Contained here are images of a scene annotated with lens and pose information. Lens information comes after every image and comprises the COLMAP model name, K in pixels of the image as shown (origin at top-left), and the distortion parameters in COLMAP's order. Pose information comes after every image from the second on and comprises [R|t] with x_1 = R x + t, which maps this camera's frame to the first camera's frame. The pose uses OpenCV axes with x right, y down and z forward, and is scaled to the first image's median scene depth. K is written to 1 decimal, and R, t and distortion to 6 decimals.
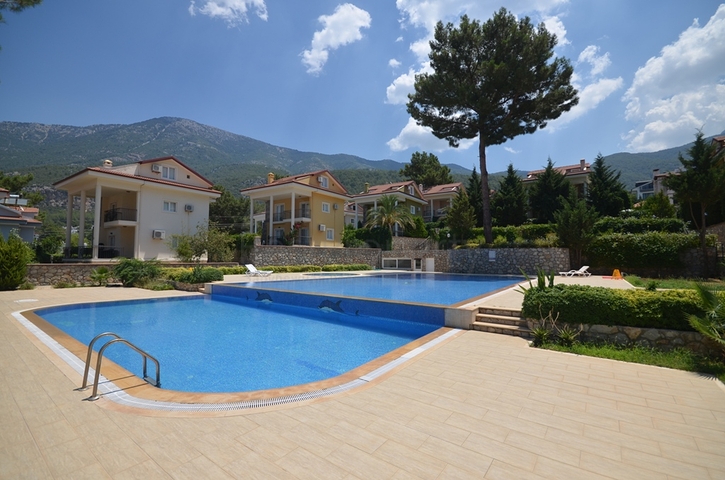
lens RADIAL K [[318.2, 0, 360.1], [0, 318.2, 237.4], [0, 0, 1]] dist [0.007975, -0.008475]
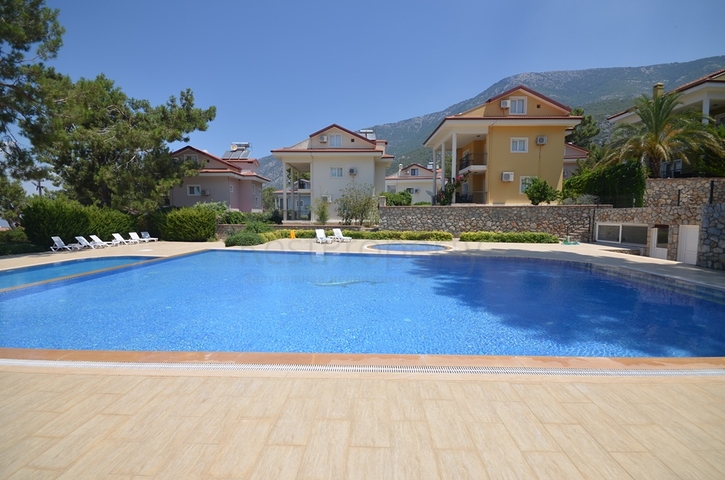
lens RADIAL K [[318.2, 0, 362.6], [0, 318.2, 236.7], [0, 0, 1]] dist [0.007975, -0.008475]
pose [[0.565172, 0.051882, -0.823340, 0.304904], [0.053981, 0.993556, 0.099663, 0.014721], [0.823205, -0.100772, 0.558729, 0.385476]]
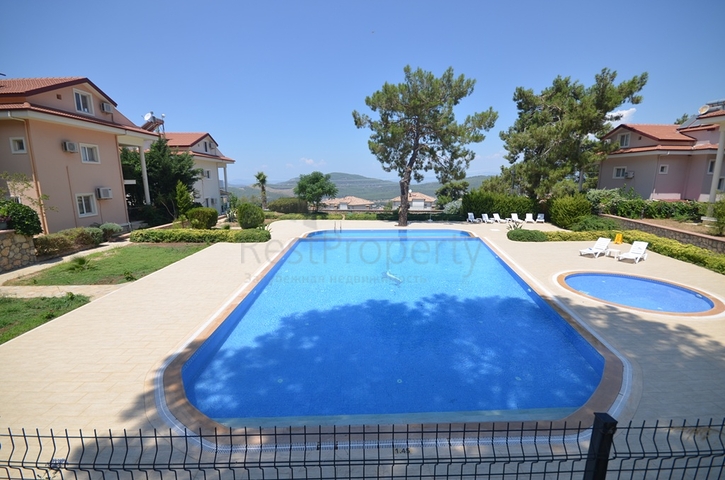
lens RADIAL K [[318.2, 0, 362.3], [0, 318.2, 241.6], [0, 0, 1]] dist [0.007975, -0.008475]
pose [[-0.777850, 0.118672, -0.617143, 0.344344], [0.035451, 0.988731, 0.145443, -0.023571], [0.627449, 0.091255, -0.773292, 0.796407]]
